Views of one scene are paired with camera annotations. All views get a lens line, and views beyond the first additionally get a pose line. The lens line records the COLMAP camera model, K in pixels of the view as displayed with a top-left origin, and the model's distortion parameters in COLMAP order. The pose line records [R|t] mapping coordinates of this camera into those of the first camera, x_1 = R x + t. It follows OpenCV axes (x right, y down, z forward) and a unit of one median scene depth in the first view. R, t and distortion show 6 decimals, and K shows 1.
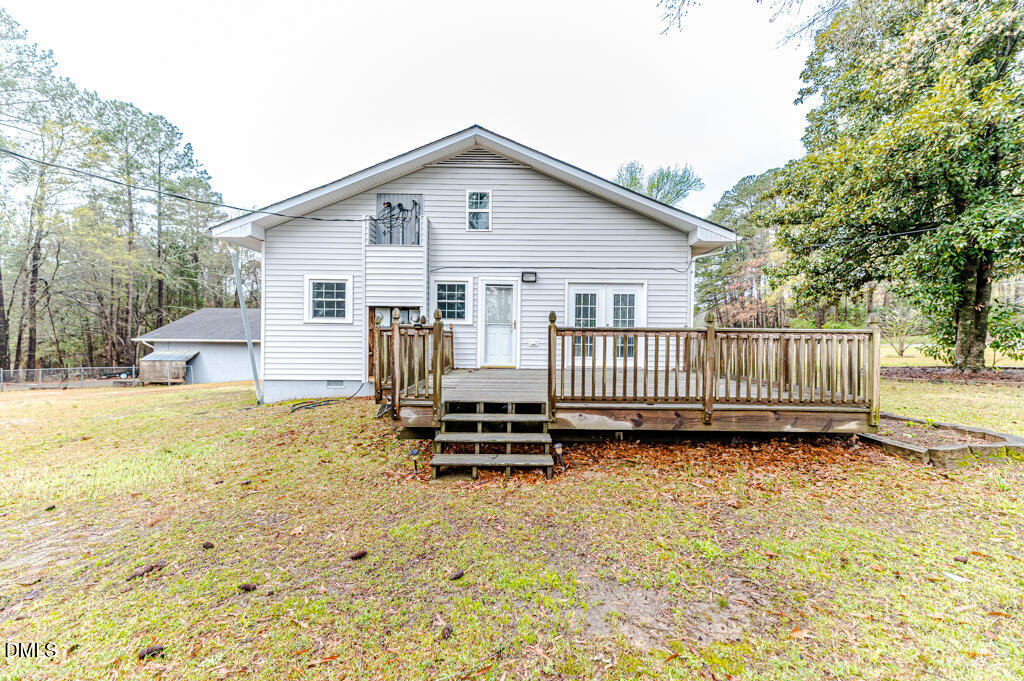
lens RADIAL K [[404.0, 0, 512.0], [0, 404.0, 340.5], [0, 0, 1]] dist [0.026992, -0.004455]
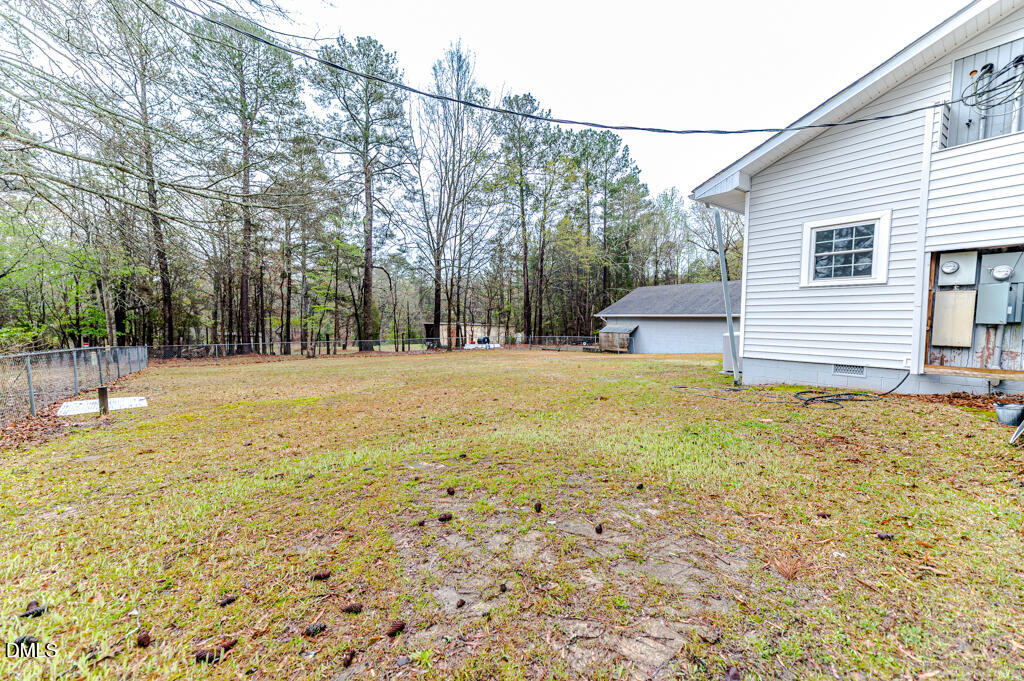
lens RADIAL K [[404.0, 0, 512.0], [0, 404.0, 340.5], [0, 0, 1]] dist [0.026992, -0.004455]
pose [[0.613357, 0.038608, -0.788862, -0.231301], [0.008387, 0.998430, 0.055385, 0.009855], [0.789762, -0.040587, 0.612070, 0.091946]]
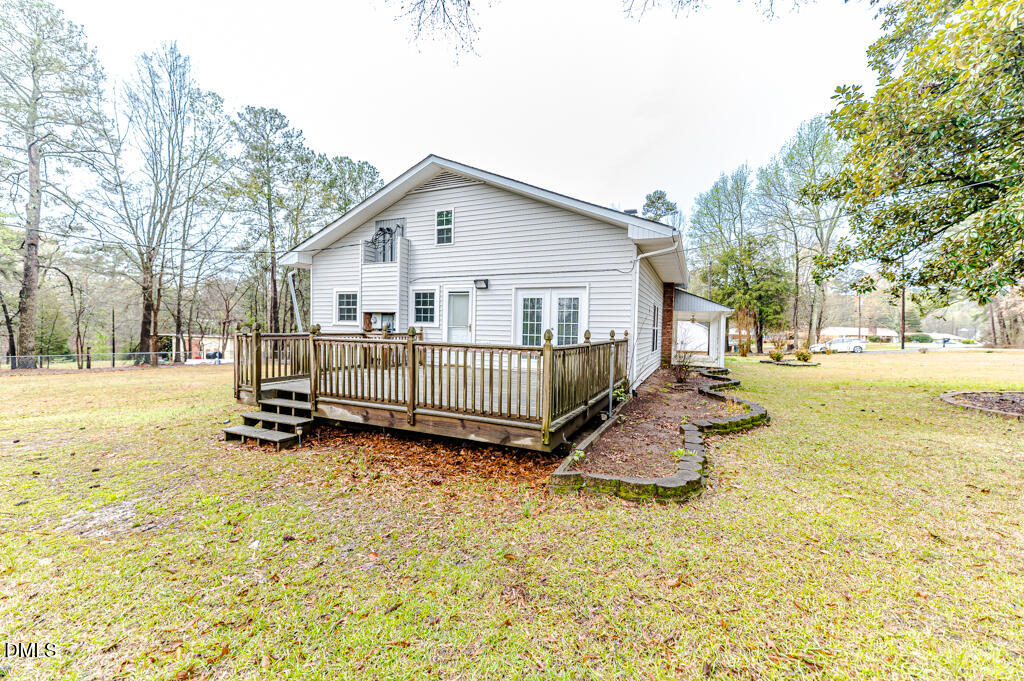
lens RADIAL K [[404.0, 0, 512.0], [0, 404.0, 340.5], [0, 0, 1]] dist [0.026992, -0.004455]
pose [[0.907446, 0.022852, -0.419548, 0.571130], [-0.016204, 0.999680, 0.019404, -0.027361], [0.419857, -0.010809, 0.907526, 0.043567]]
